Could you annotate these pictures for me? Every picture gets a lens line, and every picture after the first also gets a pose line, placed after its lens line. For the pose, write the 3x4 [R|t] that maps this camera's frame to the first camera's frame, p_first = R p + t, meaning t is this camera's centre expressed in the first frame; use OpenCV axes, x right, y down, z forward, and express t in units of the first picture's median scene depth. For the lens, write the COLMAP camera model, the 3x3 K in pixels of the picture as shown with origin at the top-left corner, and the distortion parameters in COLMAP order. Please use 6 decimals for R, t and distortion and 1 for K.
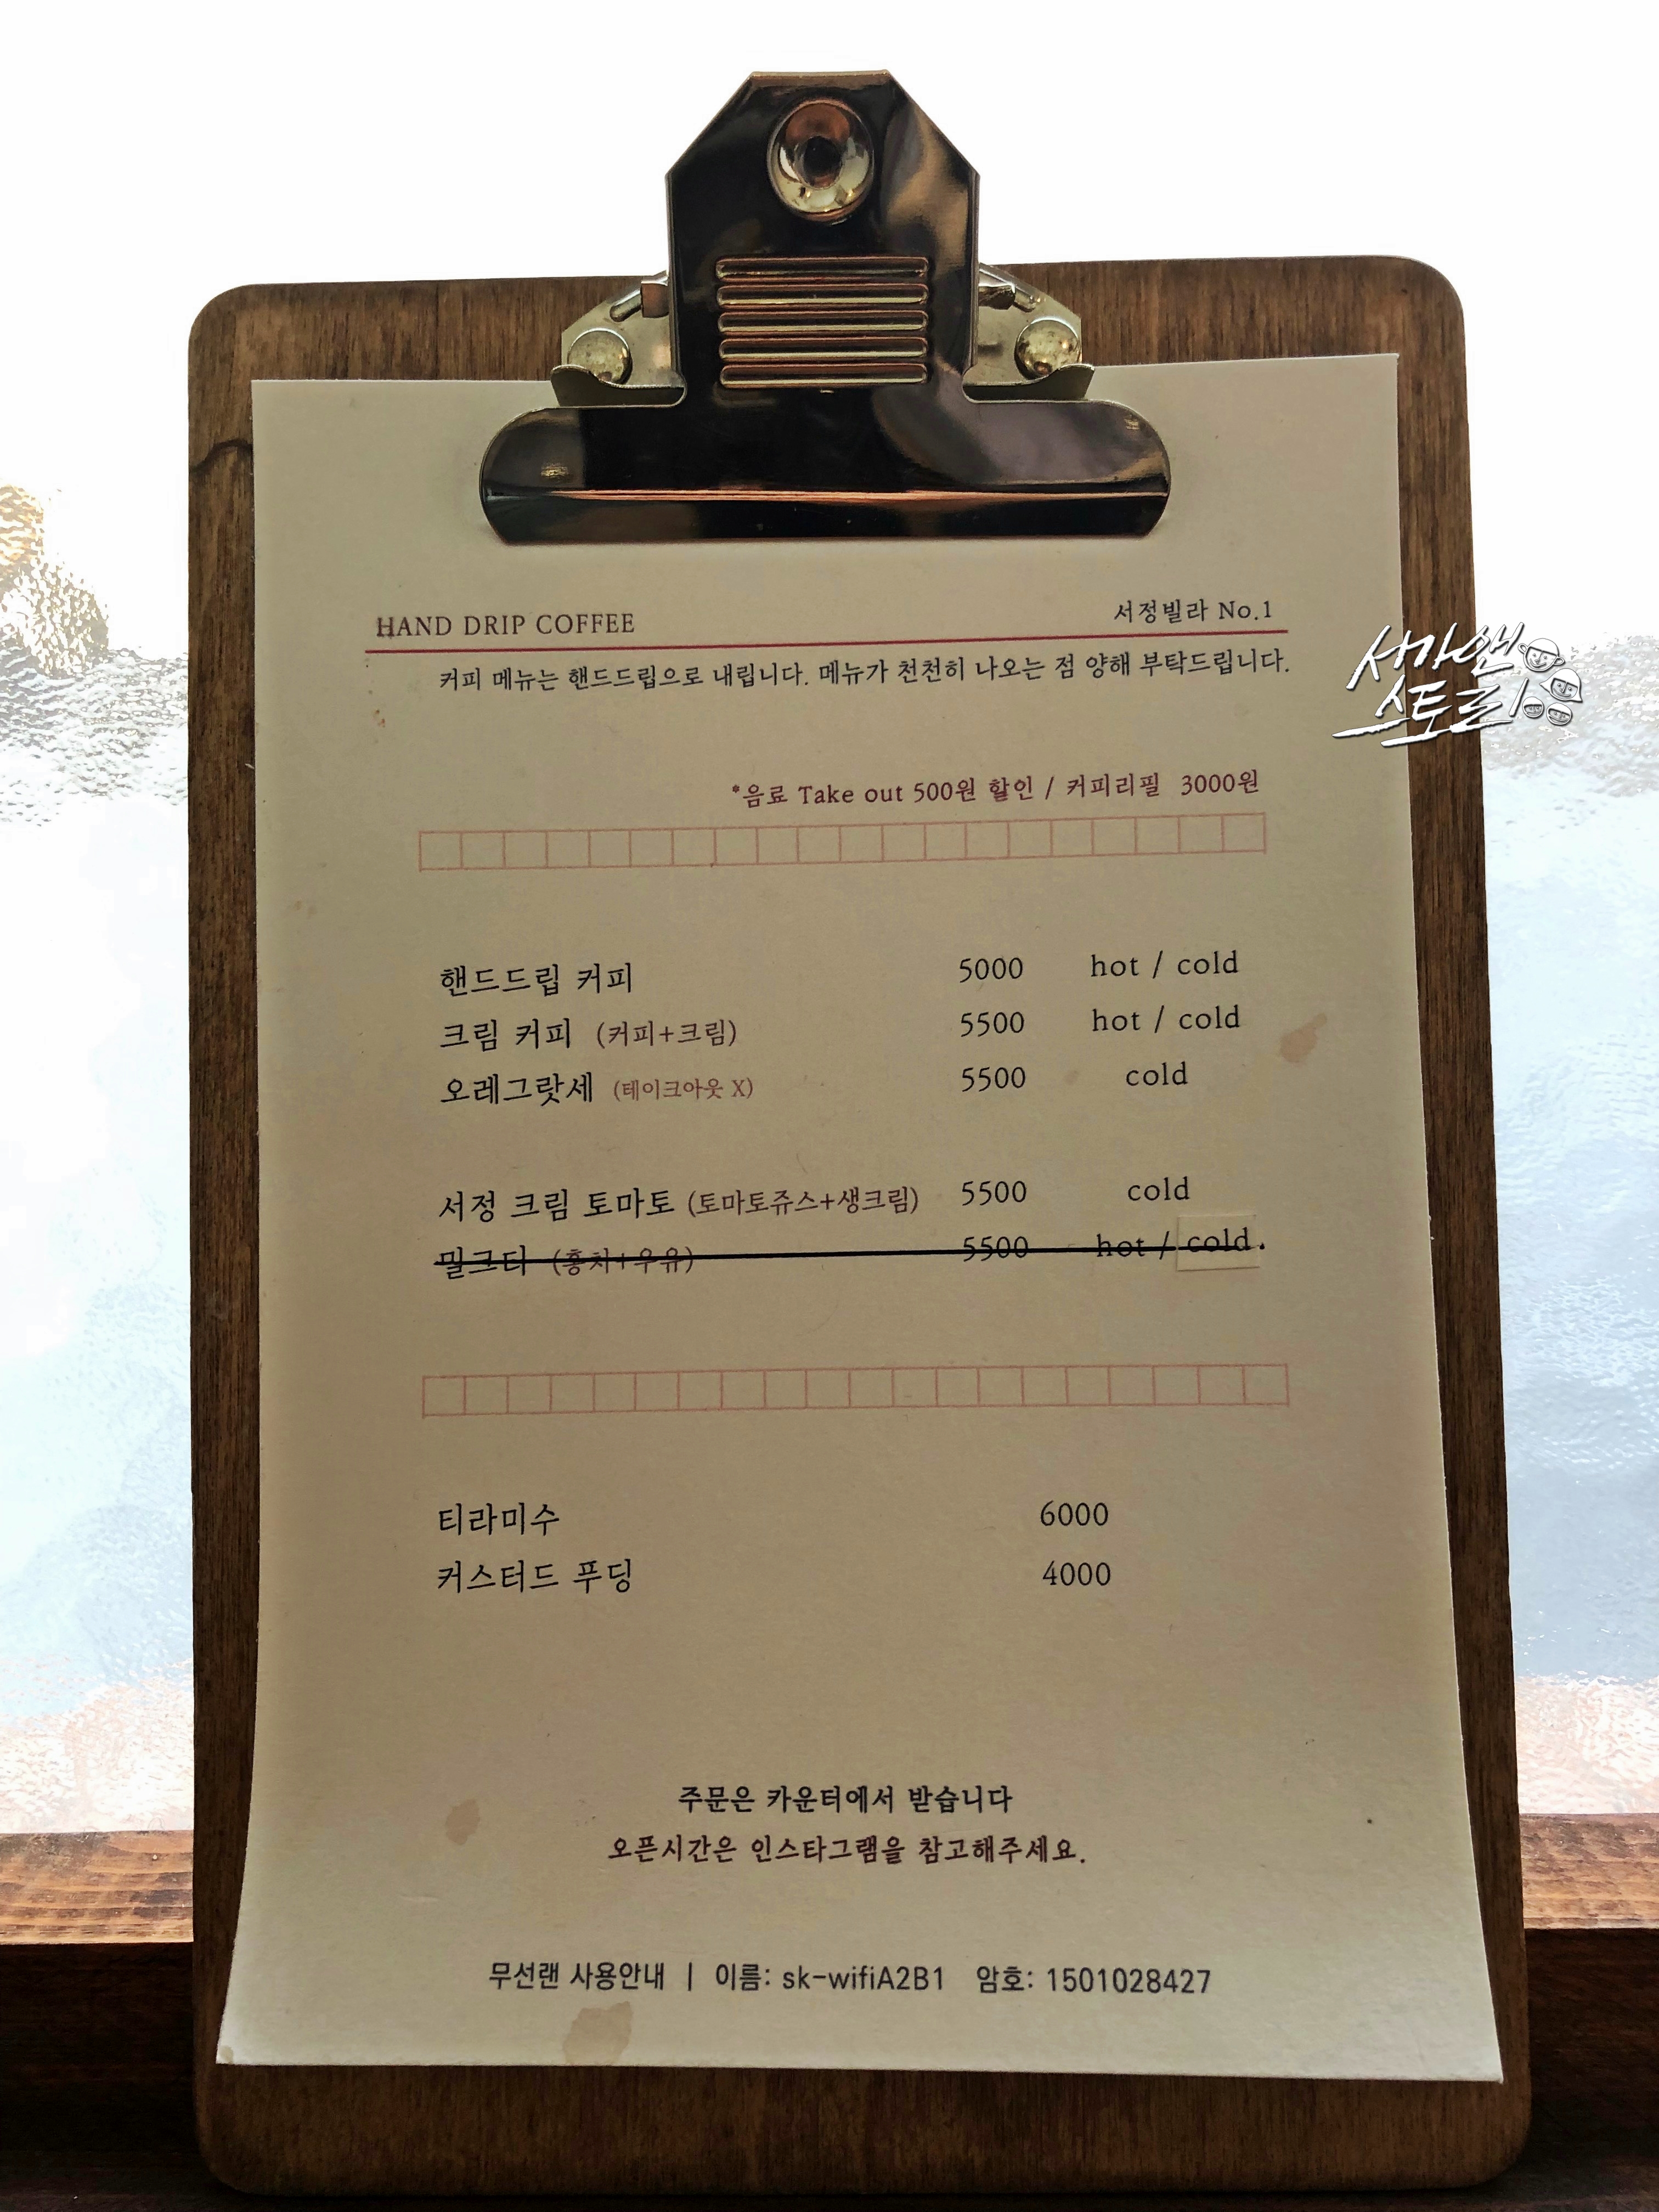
lens RADIAL K [[1818.6, 0, 825.0], [0, 1818.6, 1119.1], [0, 0, 1]] dist [0.024061, 0.000284]
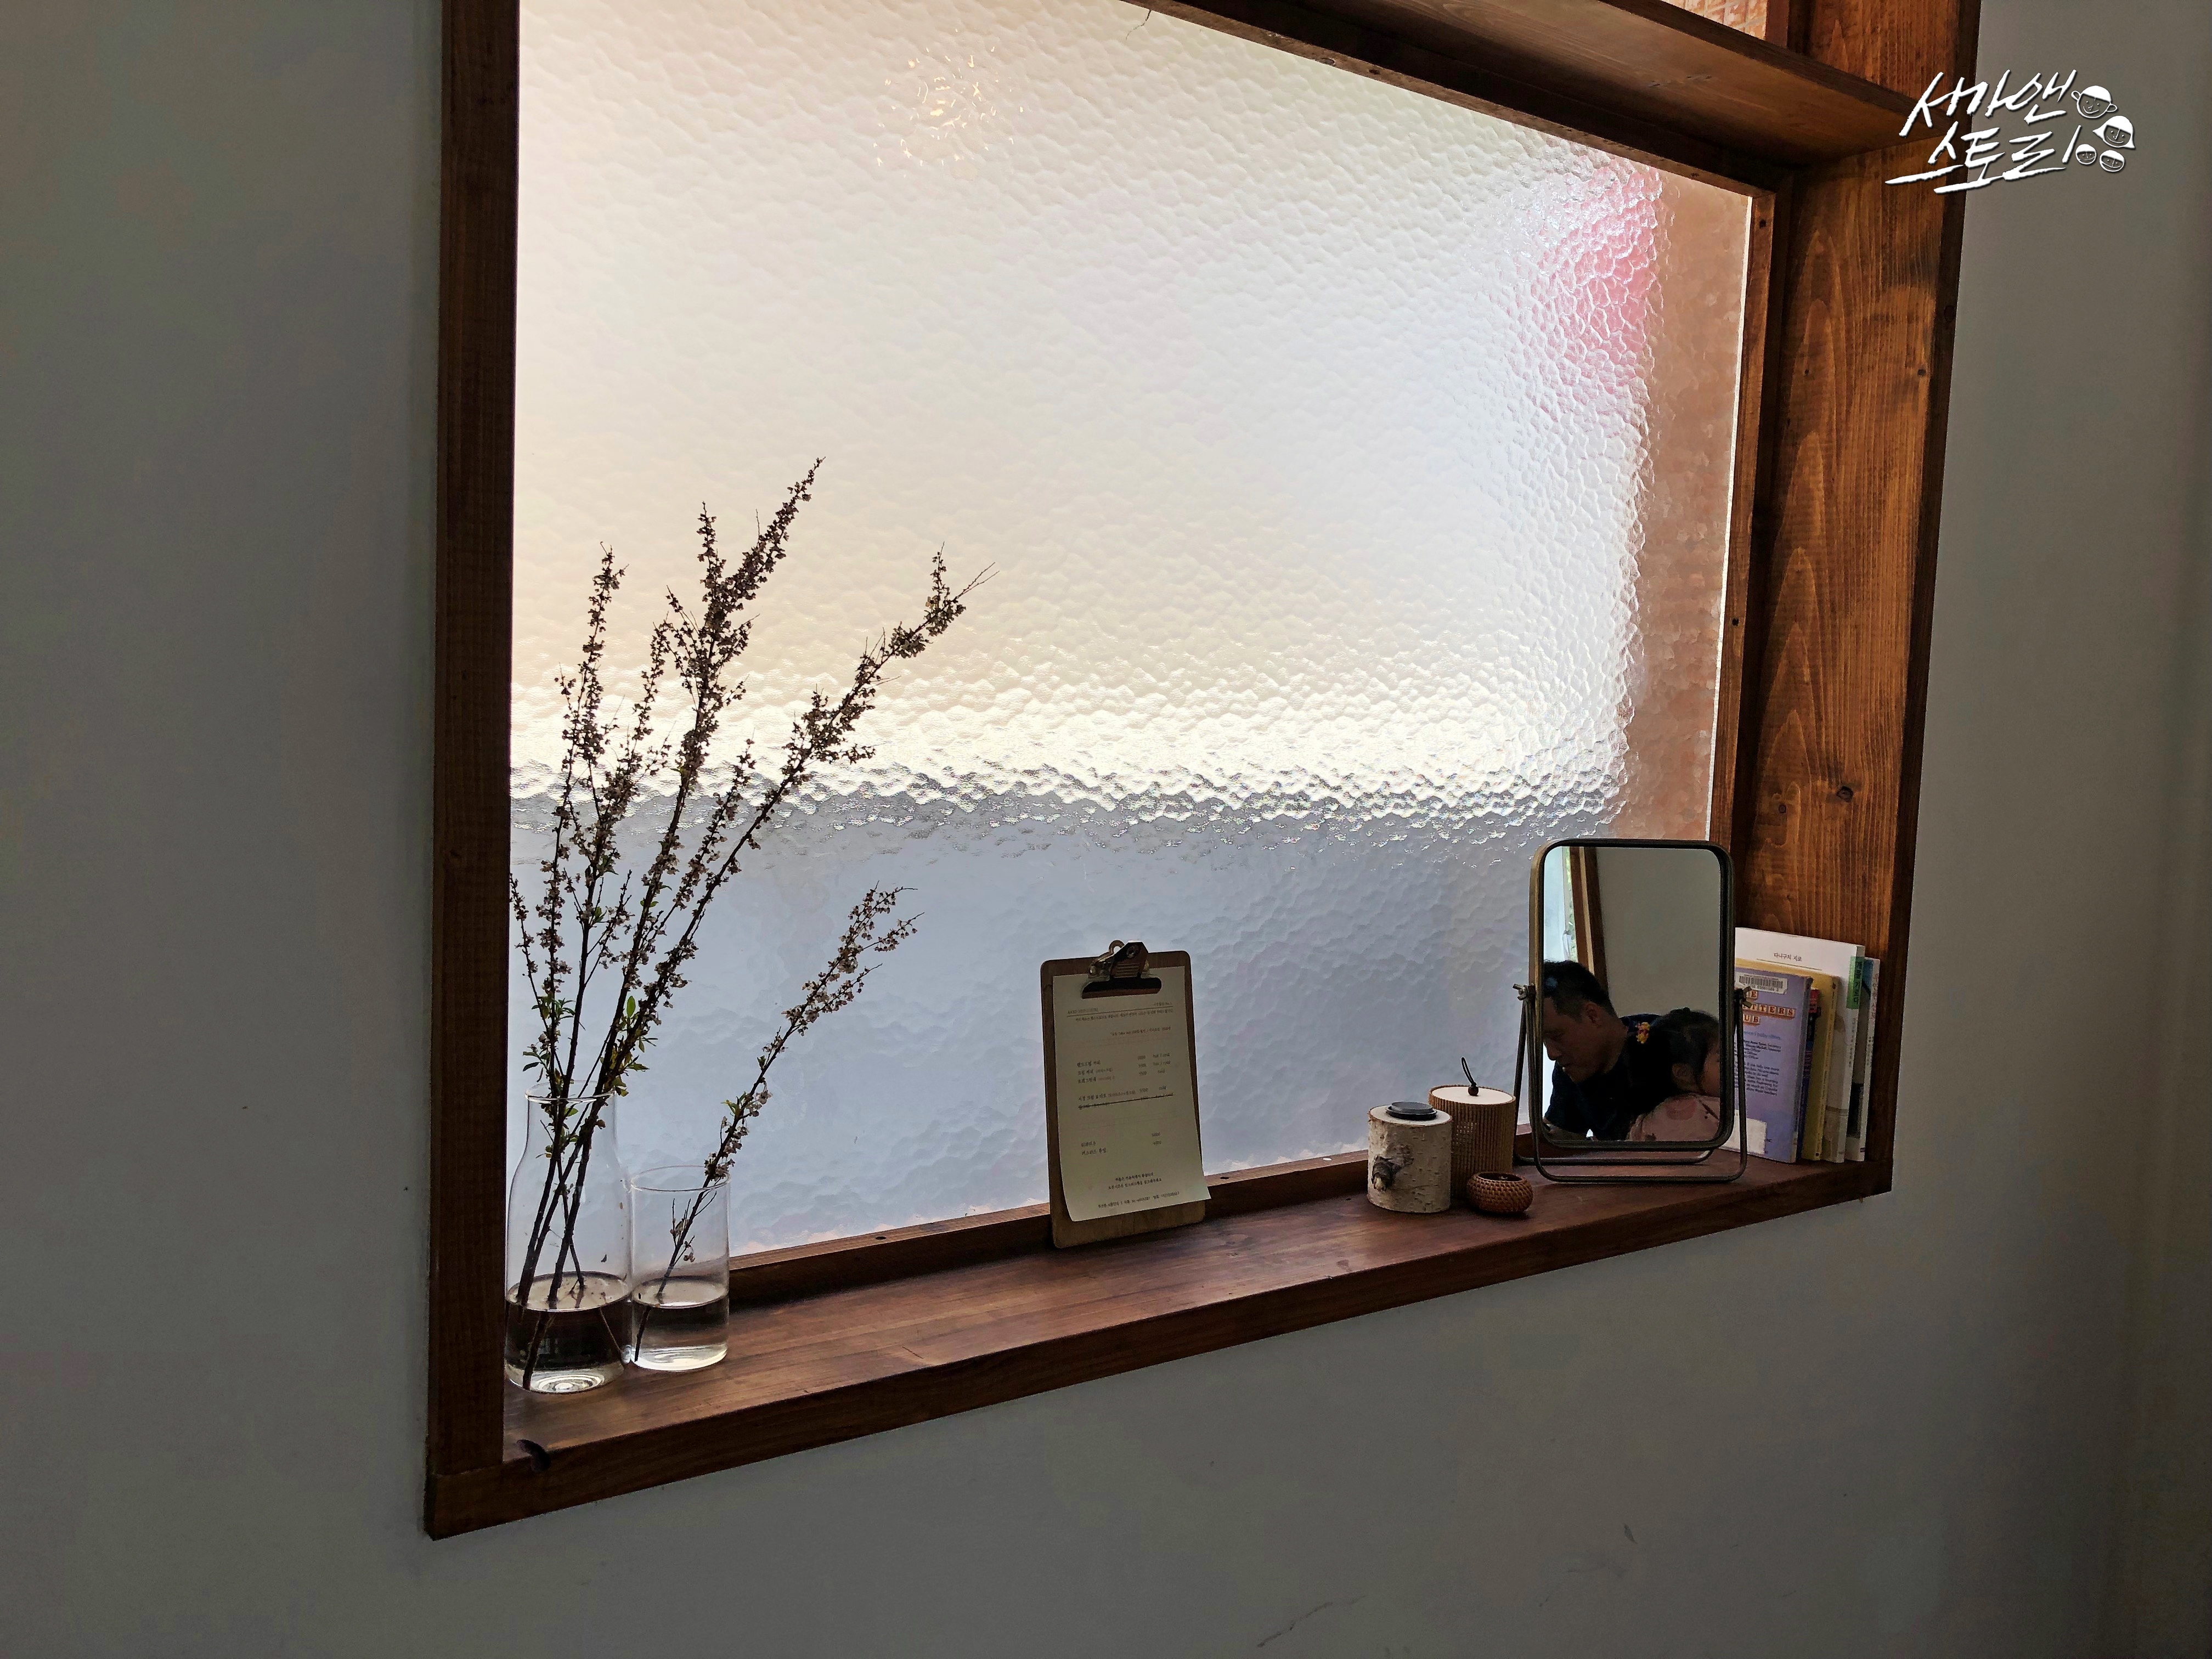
lens RADIAL K [[1818.6, 0, 1102.2], [0, 1818.6, 828.0], [0, 0, 1]] dist [0.024061, 0.000284]
pose [[0.781299, 0.004601, 0.624140, -4.345769], [0.001914, 0.999950, -0.009767, -0.887926], [-0.624154, 0.008826, 0.781251, -4.318649]]
